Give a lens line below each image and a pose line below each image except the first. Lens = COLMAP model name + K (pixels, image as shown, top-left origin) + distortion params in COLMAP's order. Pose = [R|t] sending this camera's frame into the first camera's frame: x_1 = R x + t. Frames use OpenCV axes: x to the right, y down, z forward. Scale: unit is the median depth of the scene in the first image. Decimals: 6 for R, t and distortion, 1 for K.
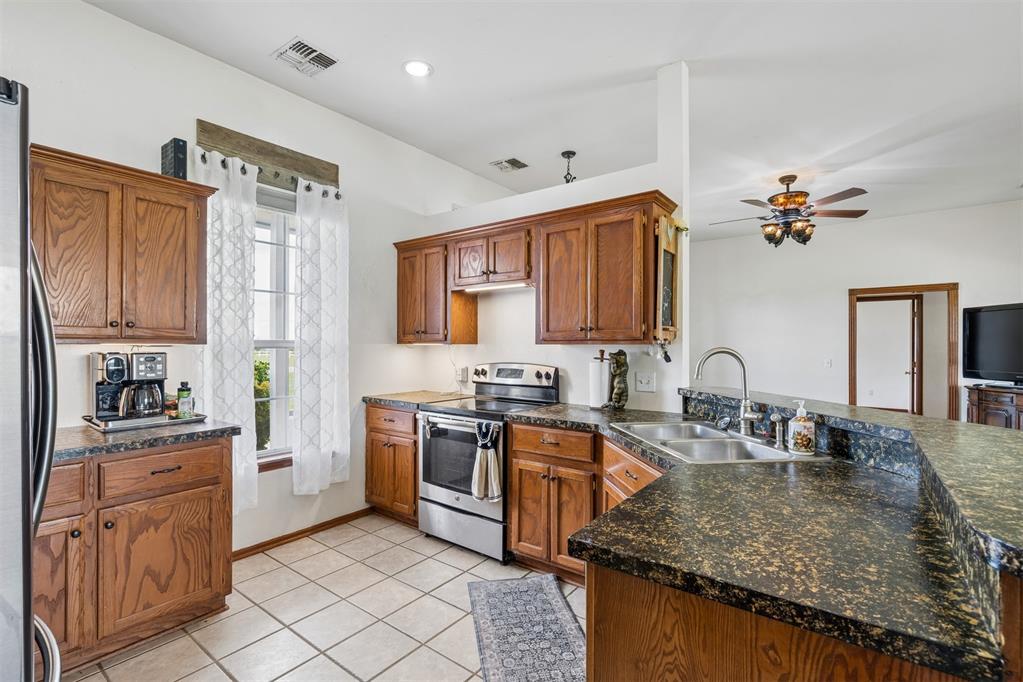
lens RADIAL K [[470.1, 0, 511.0], [0, 470.1, 345.9], [0, 0, 1]] dist [0.000260, 0.000336]
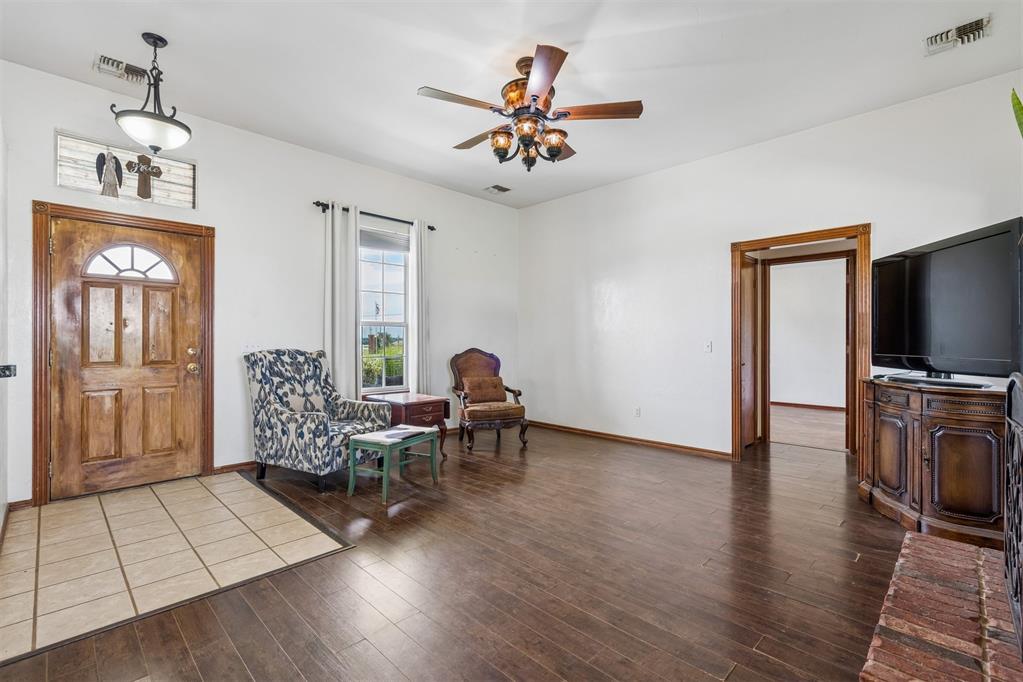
lens RADIAL K [[465.5, 0, 506.8], [0, 465.5, 341.7], [0, 0, 1]] dist [-0.002401, 0.000392]
pose [[0.989644, -0.001248, -0.143541, 1.005254], [0.001575, 0.999996, 0.002164, 0.057245], [0.143537, -0.002367, 0.989642, 0.518513]]
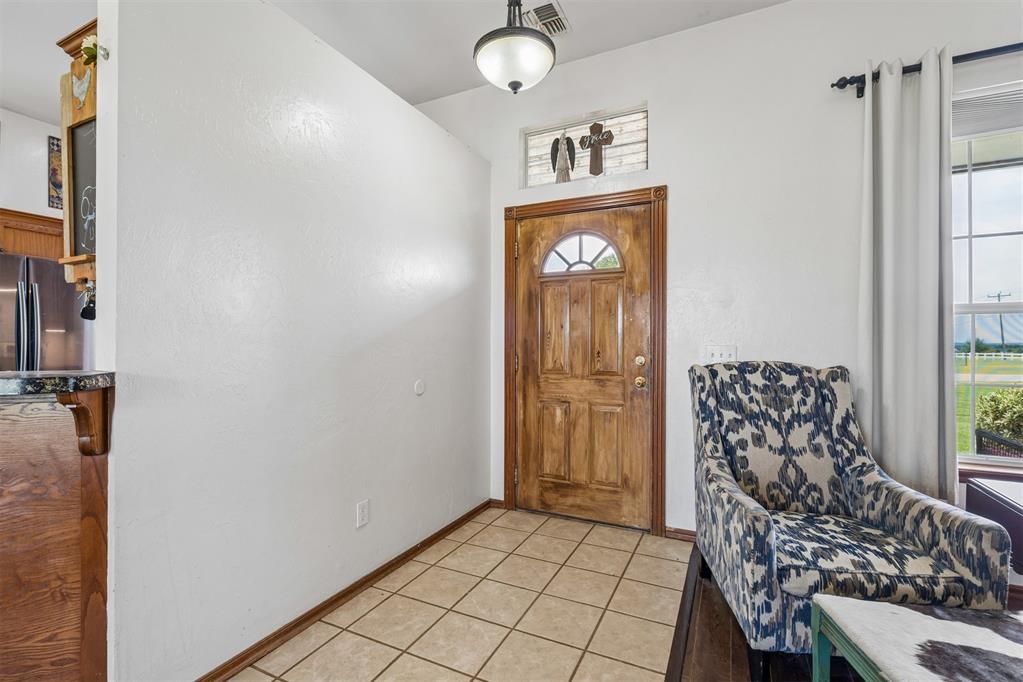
lens RADIAL K [[462.4, 0, 508.2], [0, 462.4, 343.0], [0, 0, 1]] dist [-0.002182, -0.000021]
pose [[0.191389, -0.006490, -0.981493, 0.841544], [-0.003746, 0.999966, -0.007343, 0.057398], [0.981507, 0.005082, 0.191358, 1.207895]]
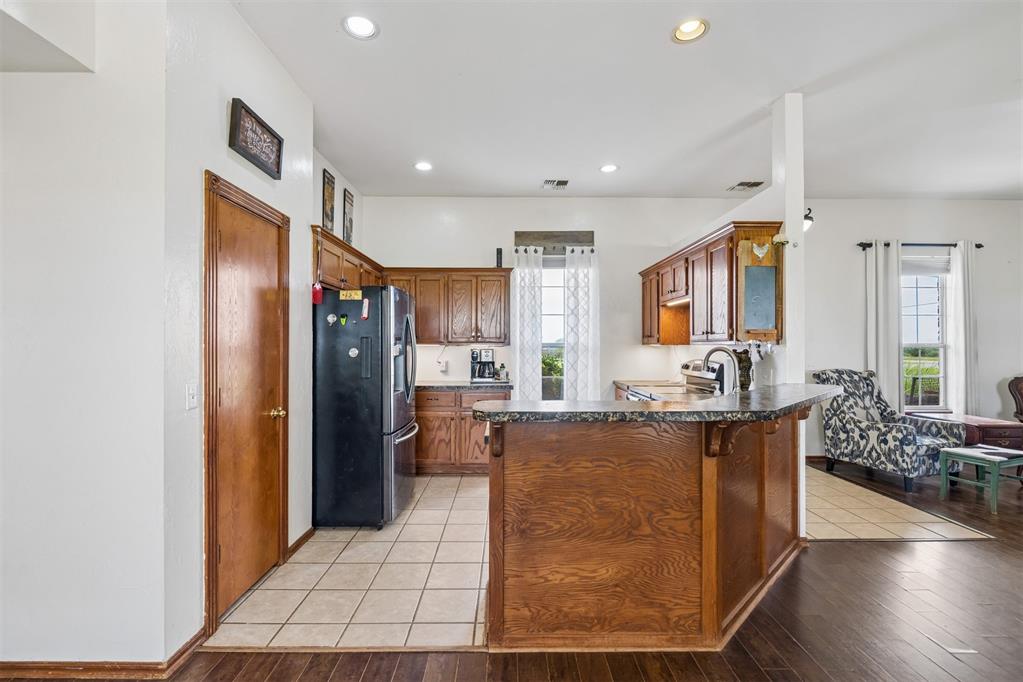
lens RADIAL K [[465.5, 0, 506.8], [0, 465.5, 341.7], [0, 0, 1]] dist [-0.002401, 0.000392]
pose [[0.611103, -0.007644, -0.791514, 0.758392], [-0.000970, 0.999945, -0.010406, 0.001705], [0.791551, 0.007127, 0.611062, -0.194087]]
